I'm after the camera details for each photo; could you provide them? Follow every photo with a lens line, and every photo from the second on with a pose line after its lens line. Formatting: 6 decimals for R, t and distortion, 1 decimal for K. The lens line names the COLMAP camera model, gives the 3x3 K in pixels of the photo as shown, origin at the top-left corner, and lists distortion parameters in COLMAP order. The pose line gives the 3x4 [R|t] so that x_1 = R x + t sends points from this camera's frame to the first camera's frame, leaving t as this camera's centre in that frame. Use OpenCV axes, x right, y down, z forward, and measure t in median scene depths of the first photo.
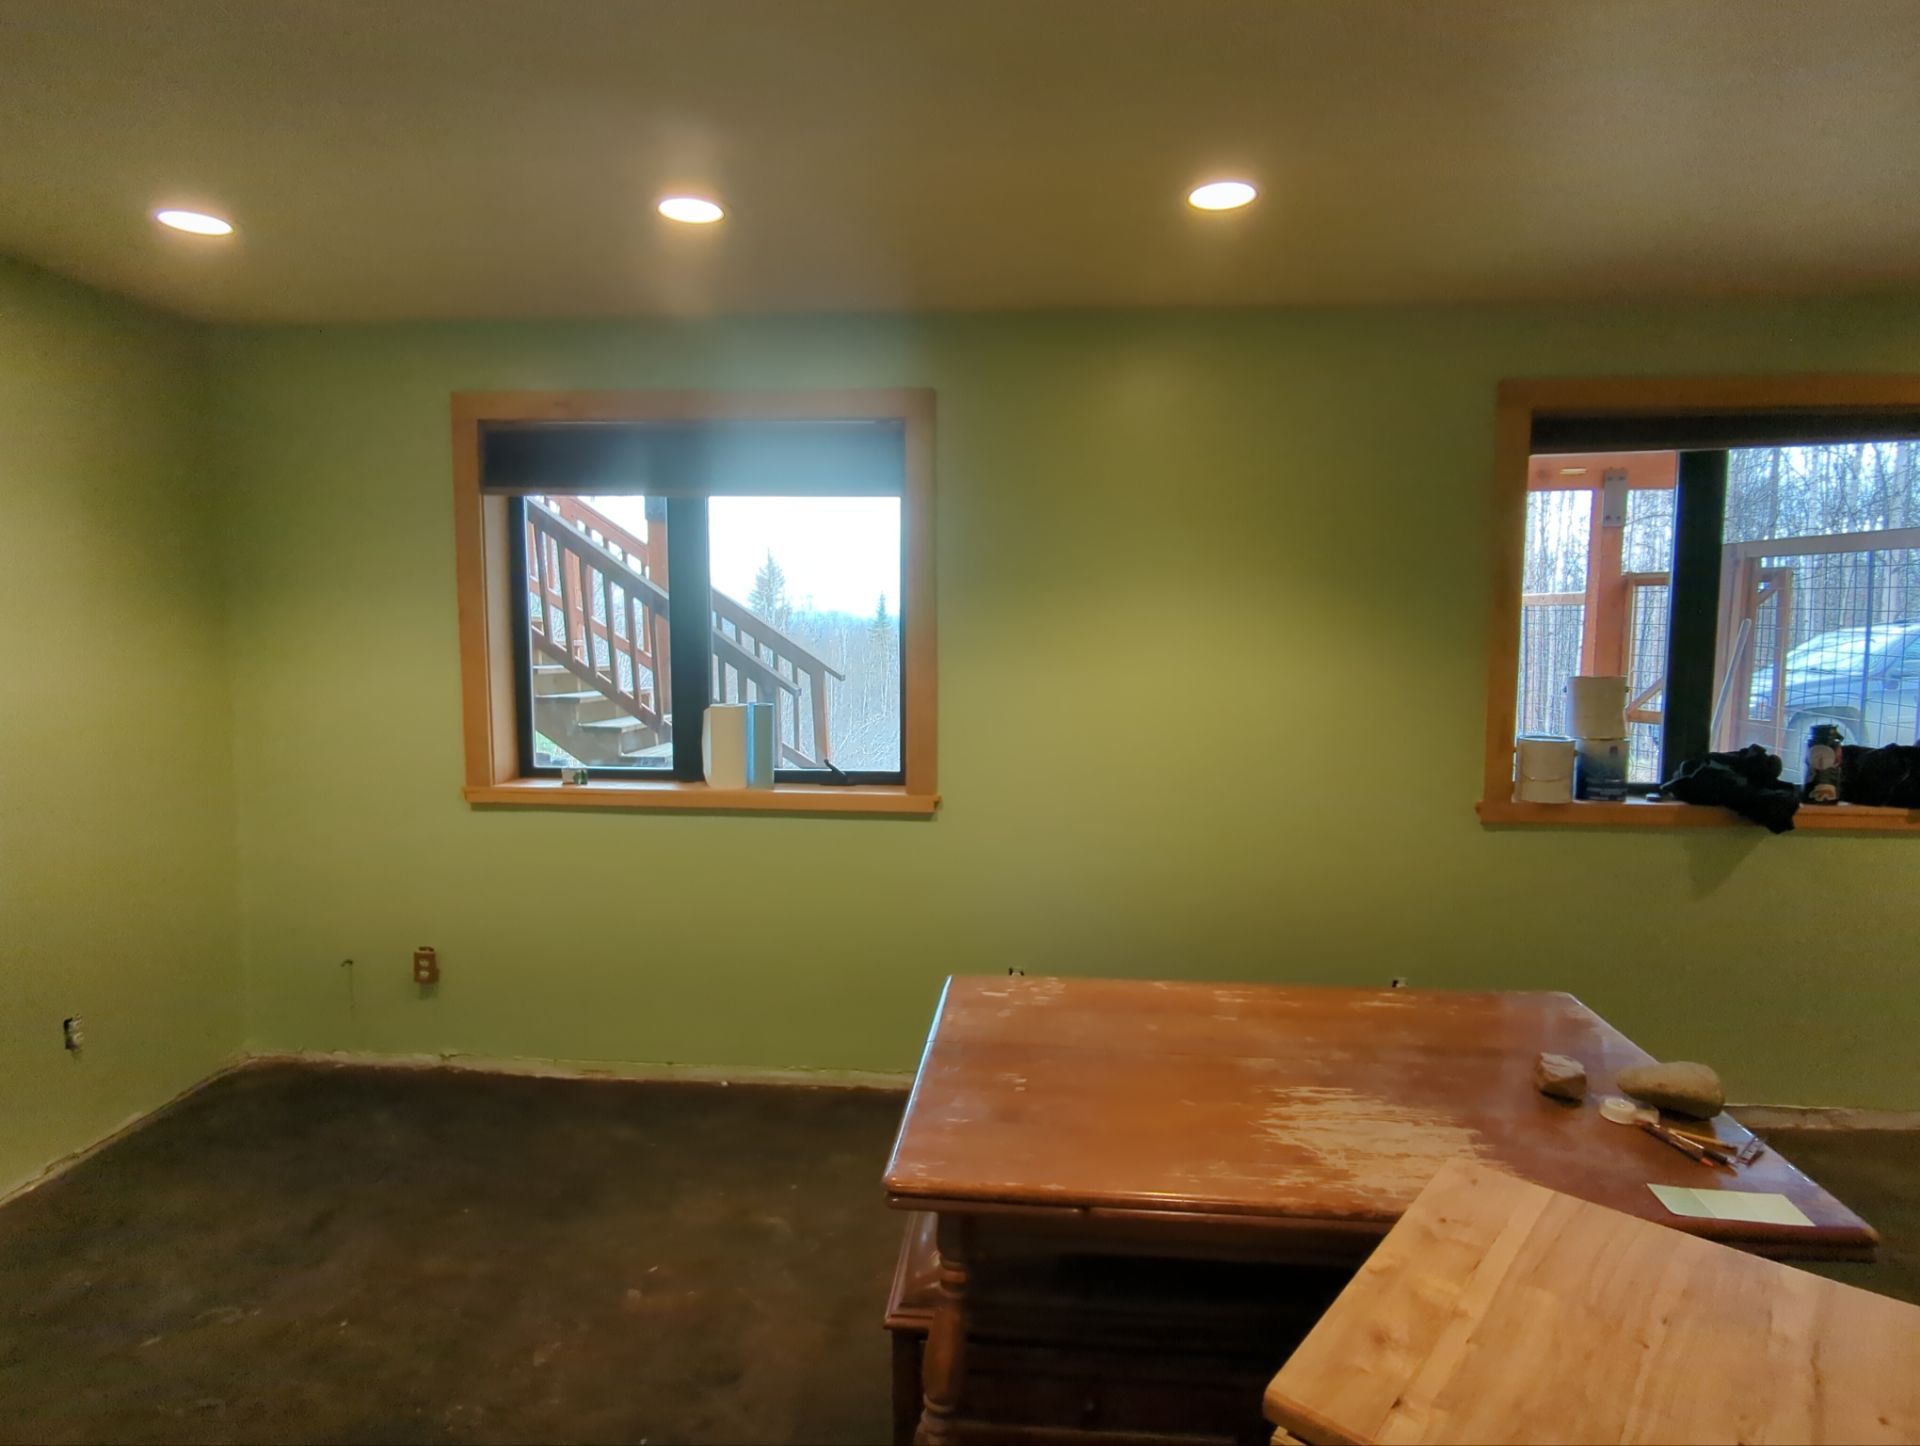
lens RADIAL K [[1064.6, 0, 959.4], [0, 1064.6, 715.1], [0, 0, 1]] dist [0.002743, 0.000232]
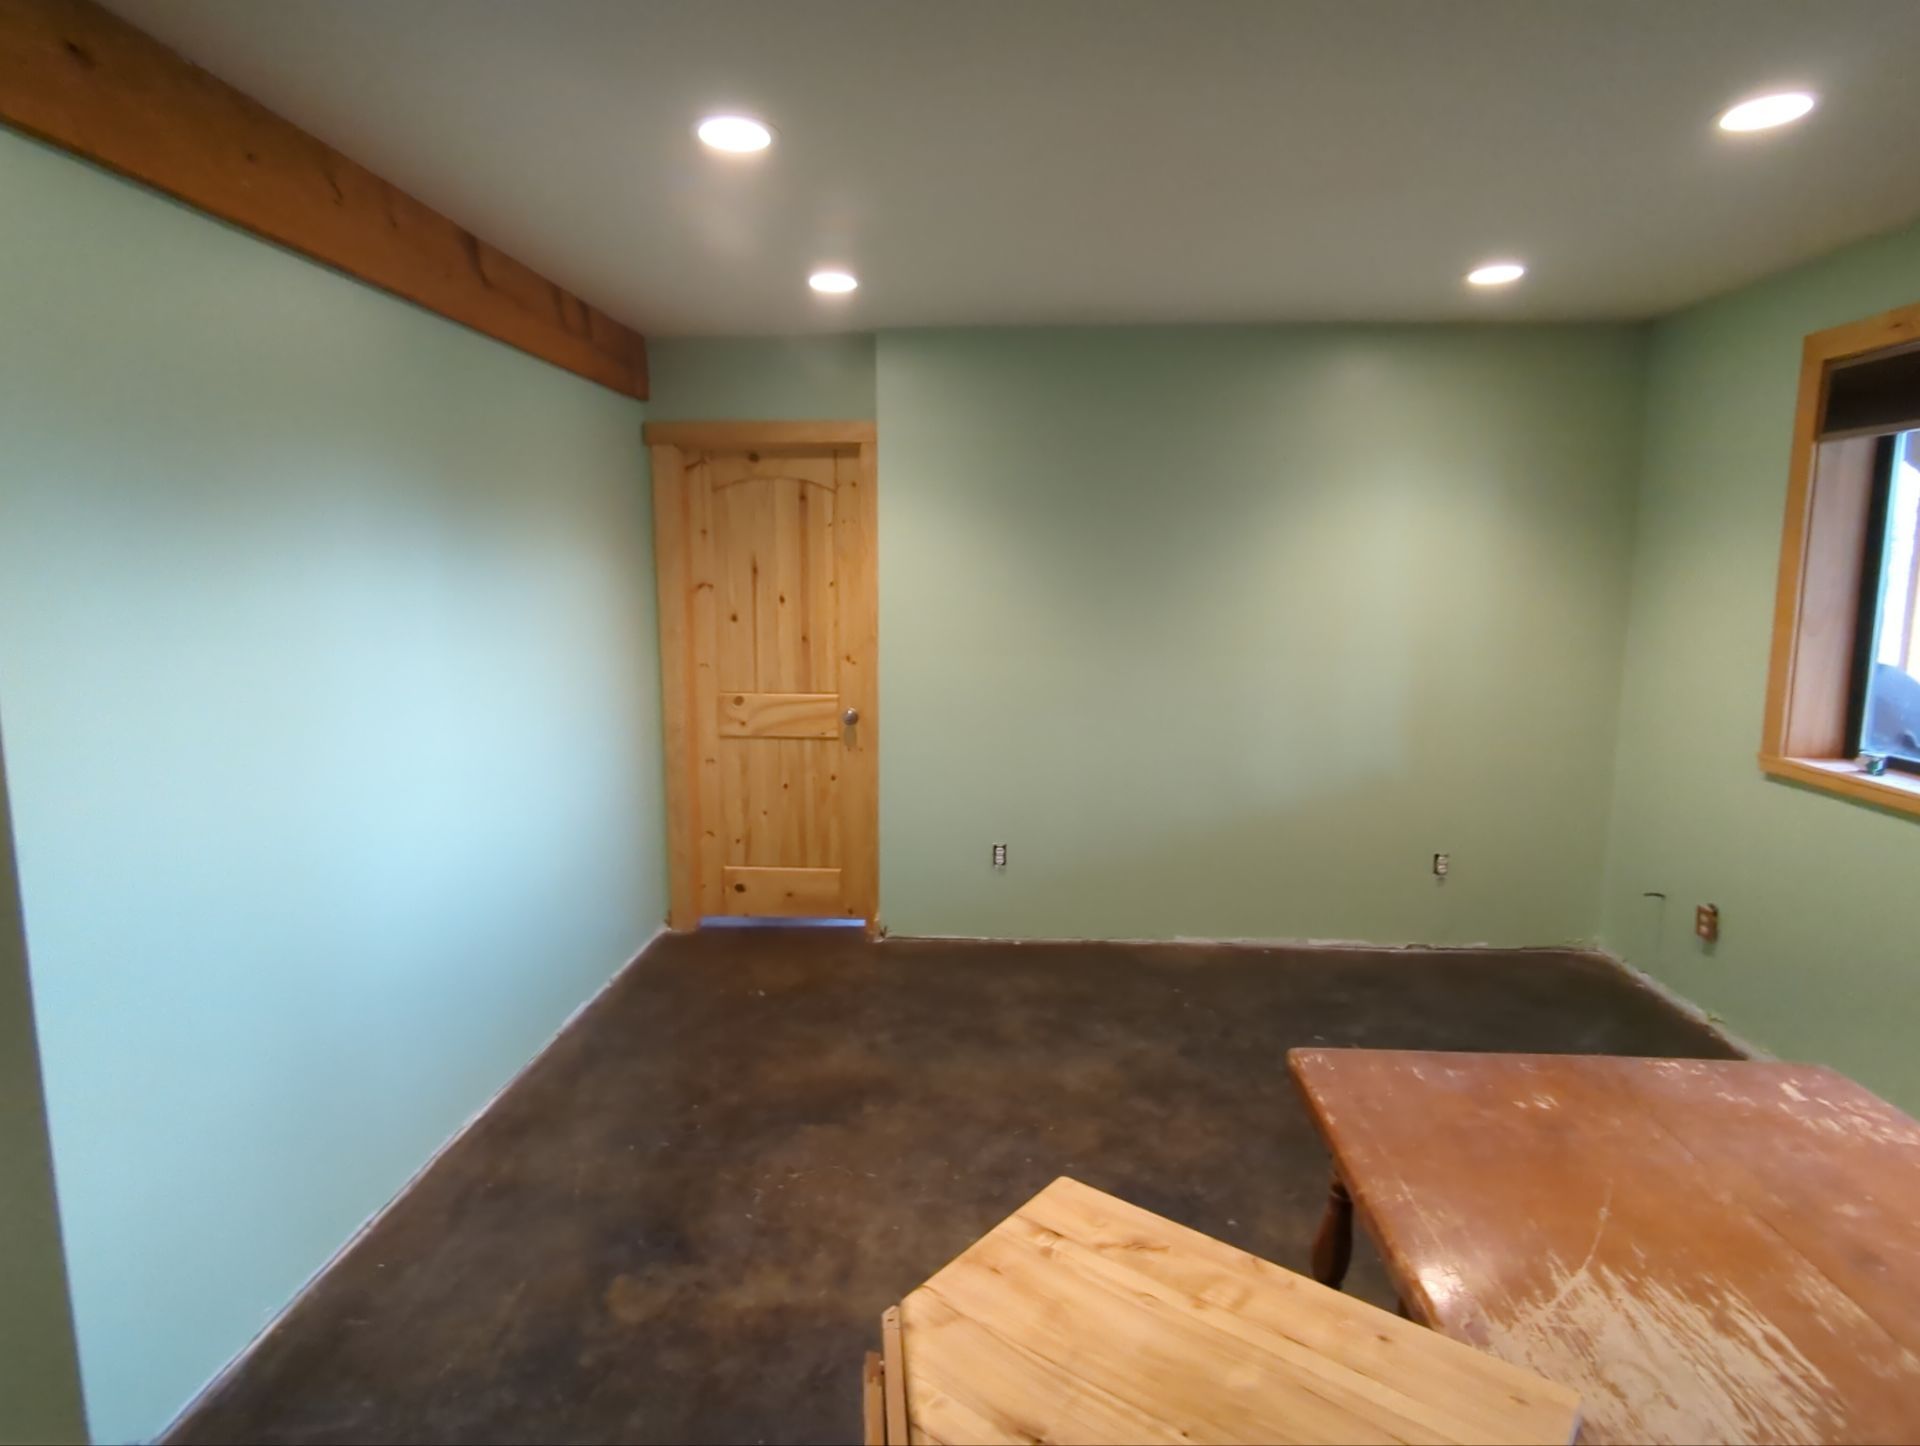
lens RADIAL K [[1064.6, 0, 959.4], [0, 1064.6, 715.1], [0, 0, 1]] dist [0.002743, 0.000232]
pose [[0.027297, 0.137404, -0.990139, 0.541860], [-0.097671, 0.986135, 0.134155, -0.029301], [0.994844, 0.093046, 0.040339, 0.280526]]
